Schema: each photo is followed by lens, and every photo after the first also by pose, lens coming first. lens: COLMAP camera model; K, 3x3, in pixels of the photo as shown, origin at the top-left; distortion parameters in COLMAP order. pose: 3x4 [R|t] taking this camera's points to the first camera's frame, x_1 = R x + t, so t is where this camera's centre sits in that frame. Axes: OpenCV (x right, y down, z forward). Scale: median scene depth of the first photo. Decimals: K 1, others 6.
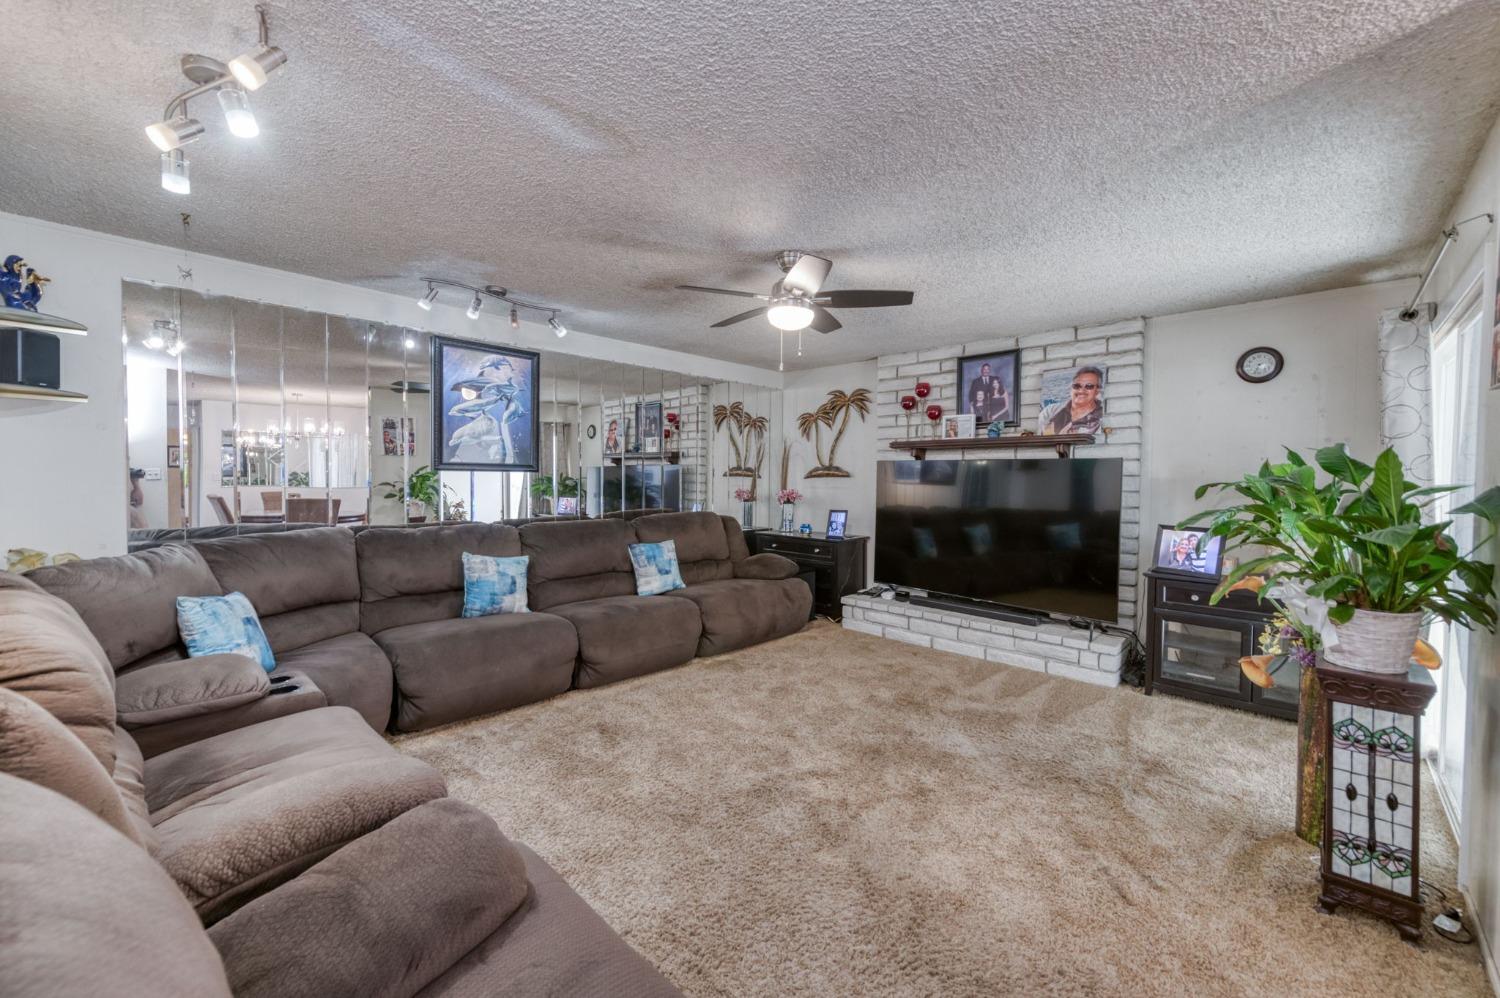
lens RADIAL K [[599.7, 0, 737.5], [0, 599.7, 489.8], [0, 0, 1]] dist [0.000113, -0.002739]
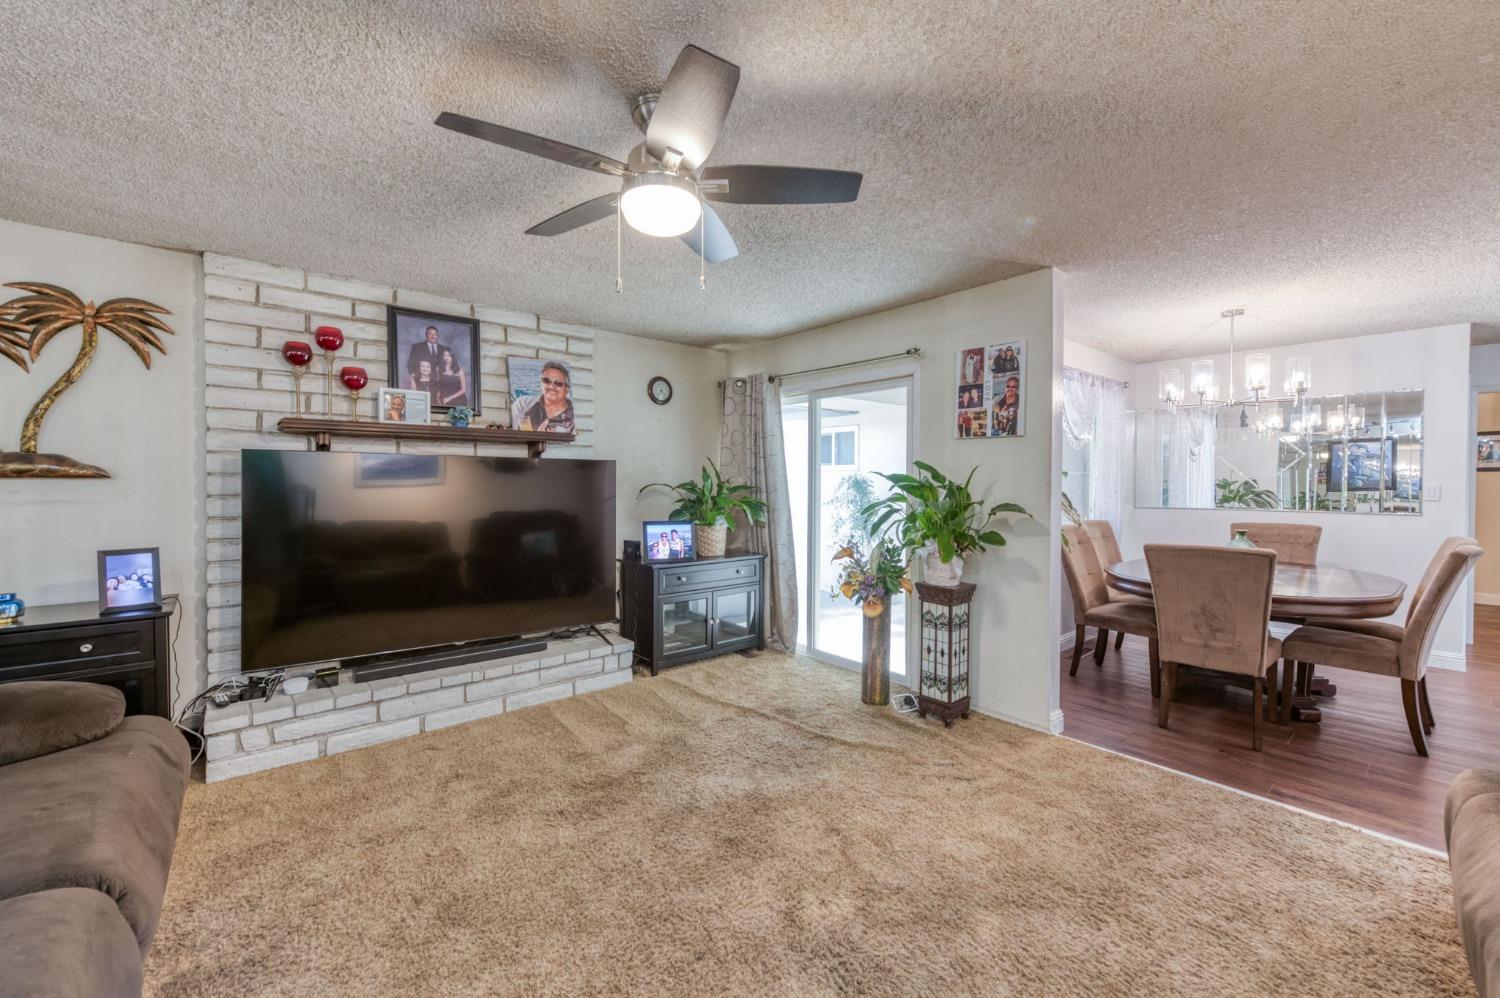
lens RADIAL K [[599.7, 0, 773.0], [0, 599.7, 497.0], [0, 0, 1]] dist [0.000113, -0.002739]
pose [[0.064851, -0.029532, 0.997458, -0.328398], [0.019511, 0.999408, 0.028322, -0.012851], [-0.997704, 0.017624, 0.065388, 0.578561]]
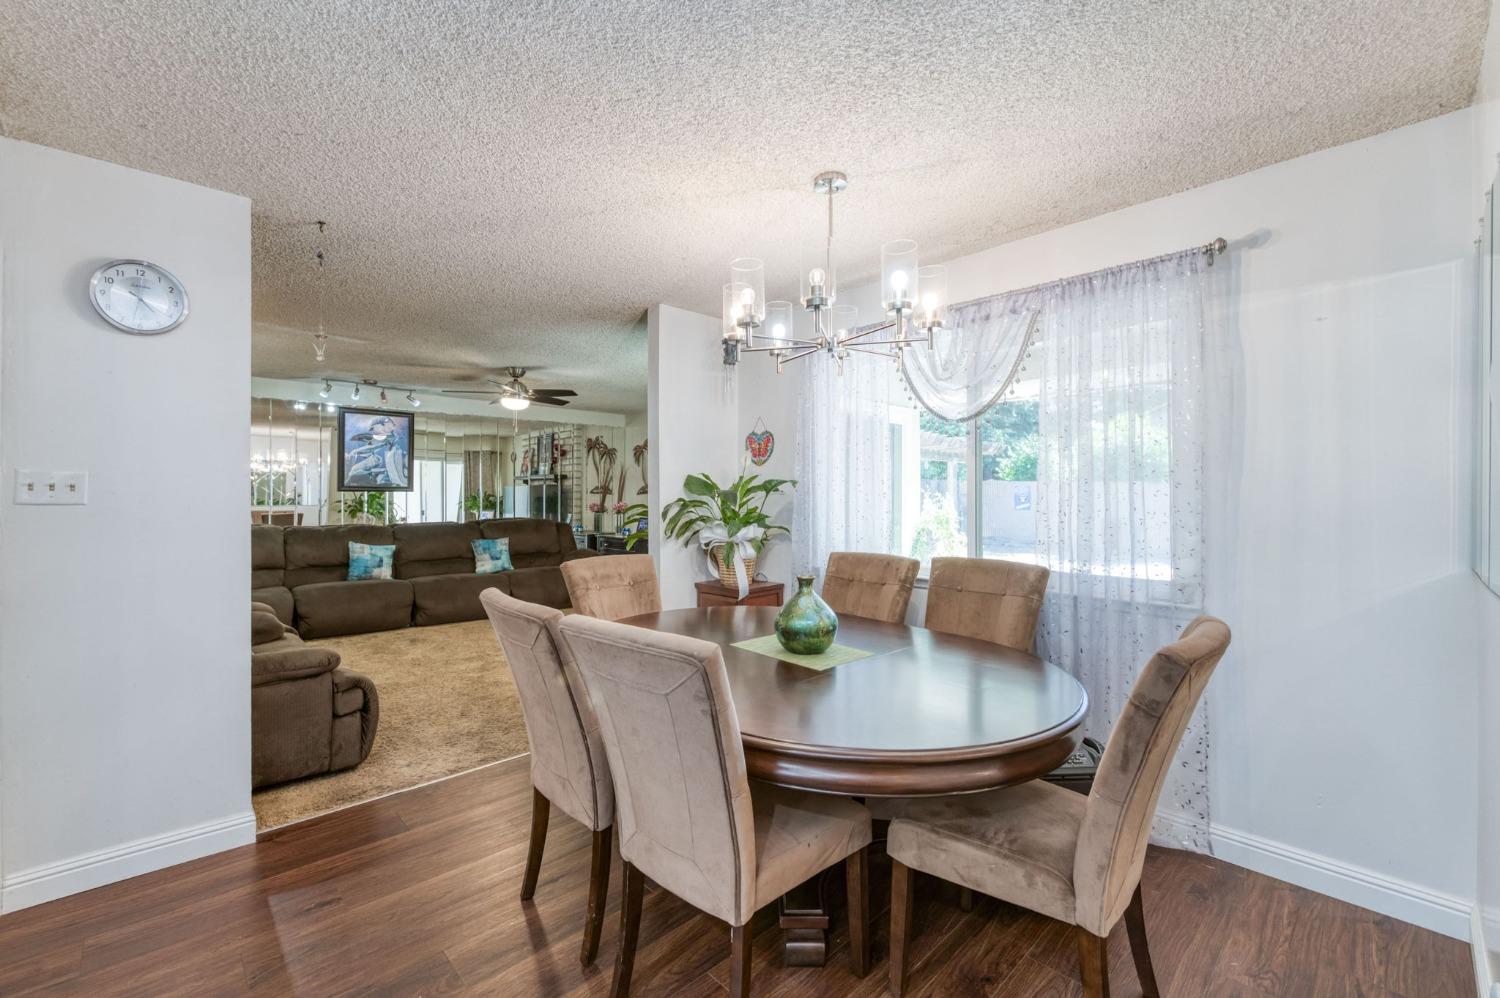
lens RADIAL K [[652.8, 0, 744.5], [0, 652.8, 489.2], [0, 0, 1]] dist [-0.001455, -0.000990]
pose [[0.998860, -0.006849, -0.047250, 0.581457], [0.005497, 0.999573, -0.028685, 0.015404], [0.047426, 0.028392, 0.998471, -0.602334]]
